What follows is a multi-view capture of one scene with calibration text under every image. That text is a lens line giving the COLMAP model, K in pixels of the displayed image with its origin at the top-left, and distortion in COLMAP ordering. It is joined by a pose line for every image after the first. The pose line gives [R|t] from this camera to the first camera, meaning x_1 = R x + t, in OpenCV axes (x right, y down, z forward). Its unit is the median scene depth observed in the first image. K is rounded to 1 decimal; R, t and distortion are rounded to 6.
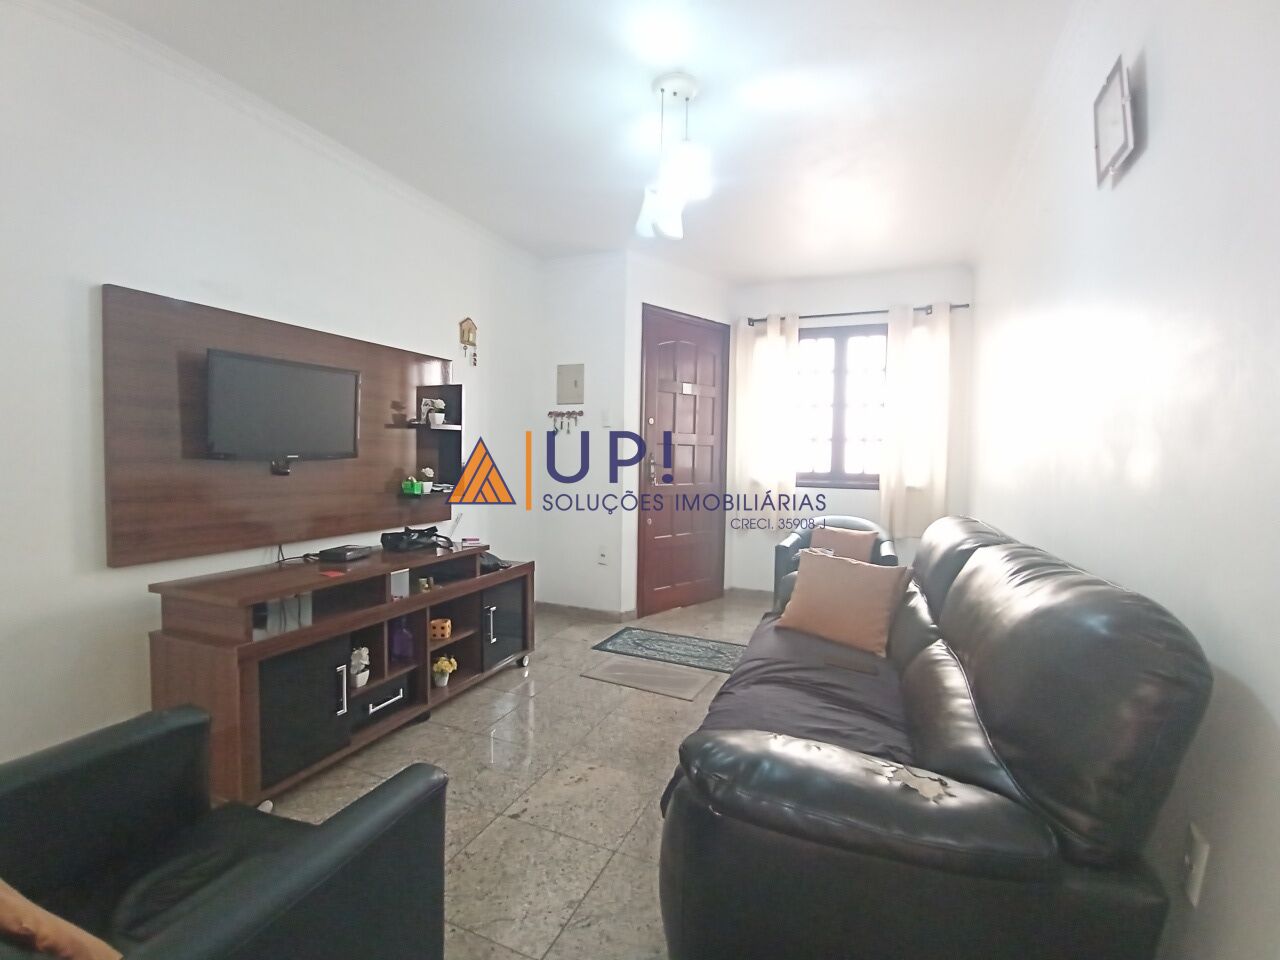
lens RADIAL K [[589.7, 0, 626.6], [0, 589.7, 476.7], [0, 0, 1]] dist [0.020550, -0.024128]
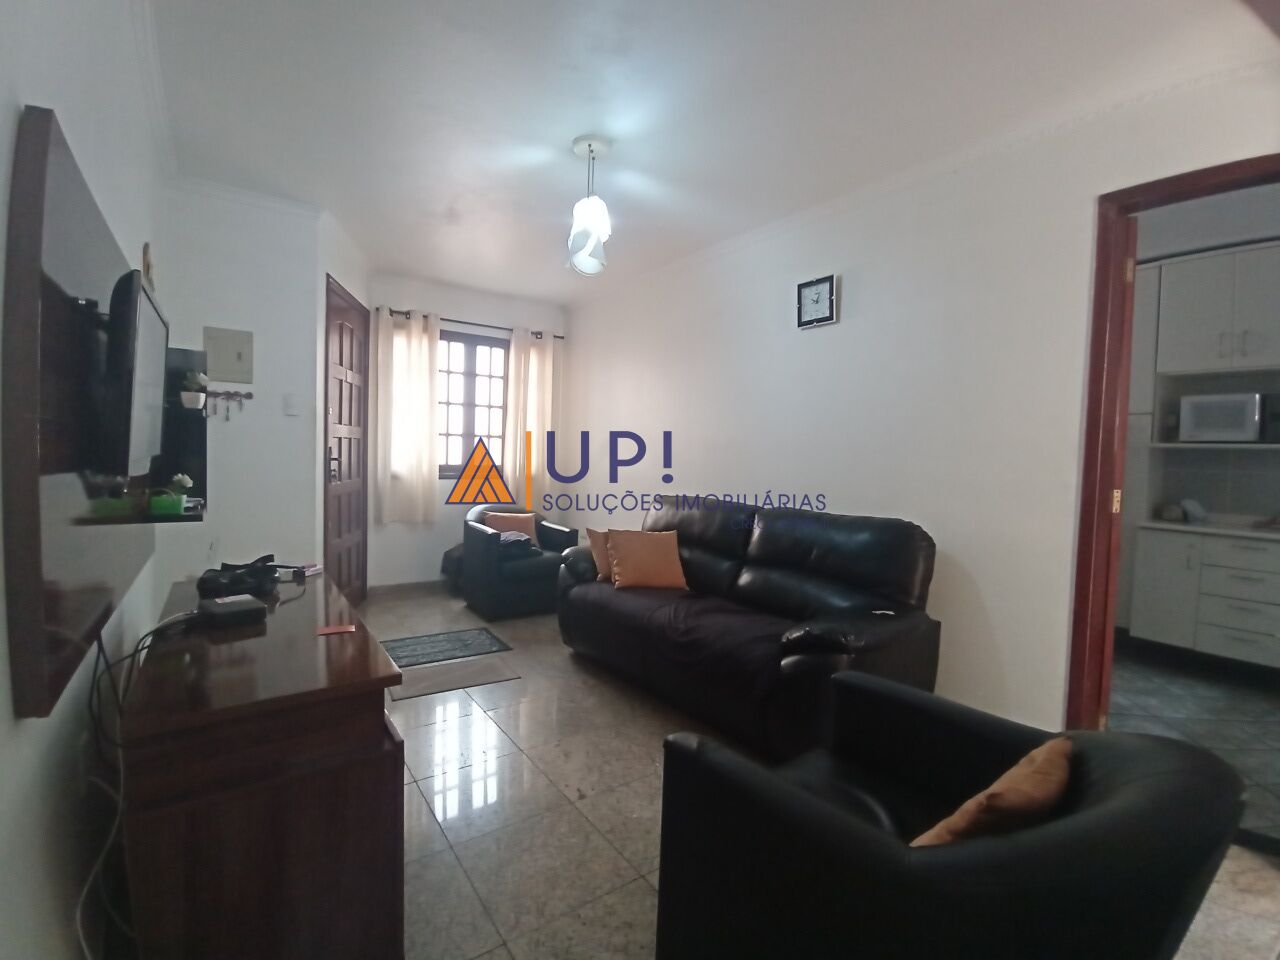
lens RADIAL K [[589.7, 0, 626.6], [0, 589.7, 476.7], [0, 0, 1]] dist [0.020550, -0.024128]
pose [[0.529135, -0.038551, 0.847662, -0.476995], [0.016177, 0.999244, 0.035347, -0.020667], [-0.848384, -0.004991, 0.529358, 0.167755]]
